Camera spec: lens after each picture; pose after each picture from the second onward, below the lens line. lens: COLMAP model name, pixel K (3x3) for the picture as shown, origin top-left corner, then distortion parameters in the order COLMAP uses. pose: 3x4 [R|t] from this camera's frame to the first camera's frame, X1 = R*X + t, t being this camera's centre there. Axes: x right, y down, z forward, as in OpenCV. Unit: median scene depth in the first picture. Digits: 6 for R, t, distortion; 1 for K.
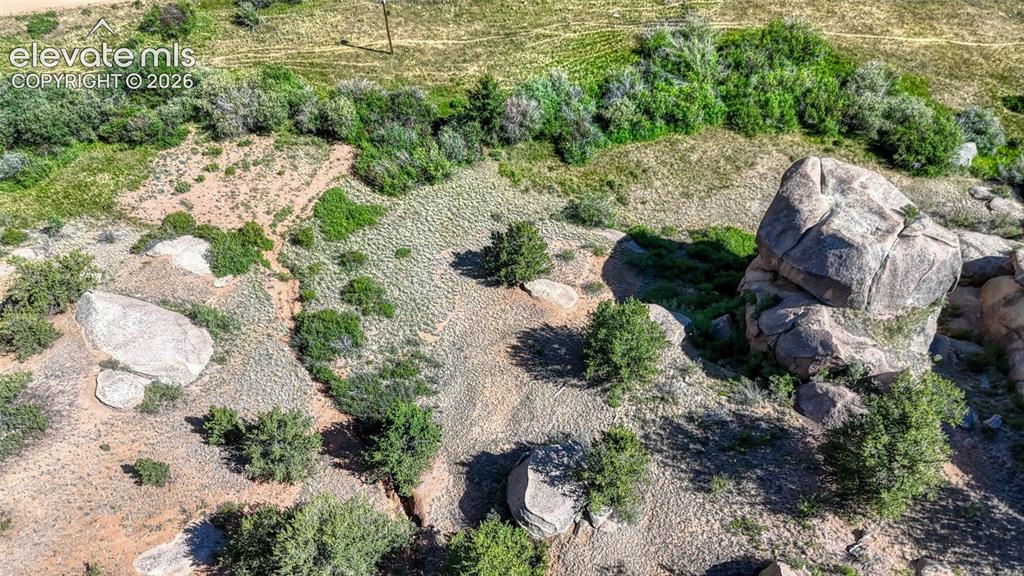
lens RADIAL K [[738.0, 0, 515.4], [0, 738.0, 274.9], [0, 0, 1]] dist [0.055478, -0.061841]
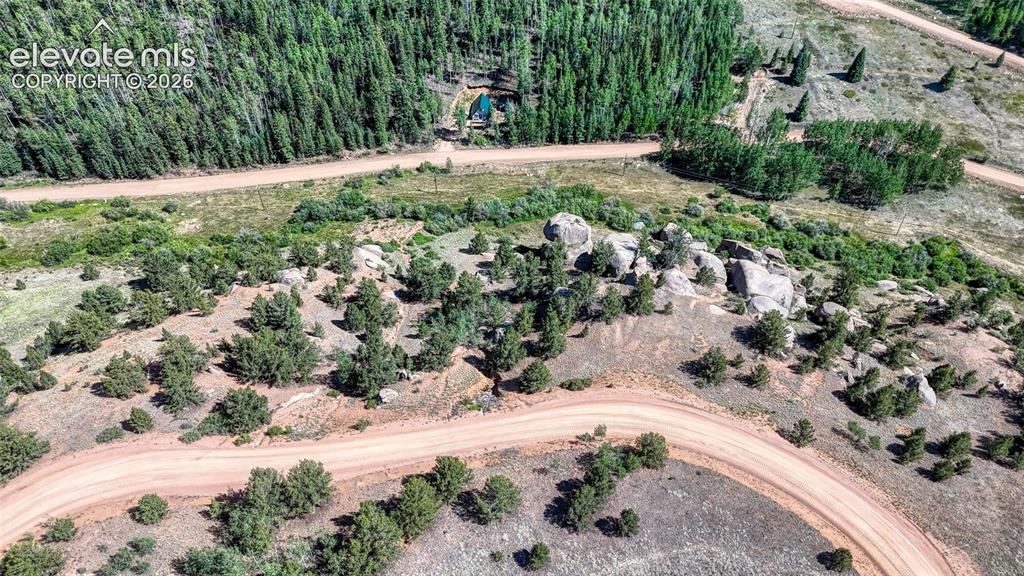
lens RADIAL K [[738.0, 0, 515.4], [0, 738.0, 274.9], [0, 0, 1]] dist [0.055478, -0.061841]
pose [[0.999980, 0.000170, 0.006279, 0.116841], [0.001451, 0.966382, -0.257107, 0.758980], [-0.006111, 0.257111, 0.966363, -1.705068]]
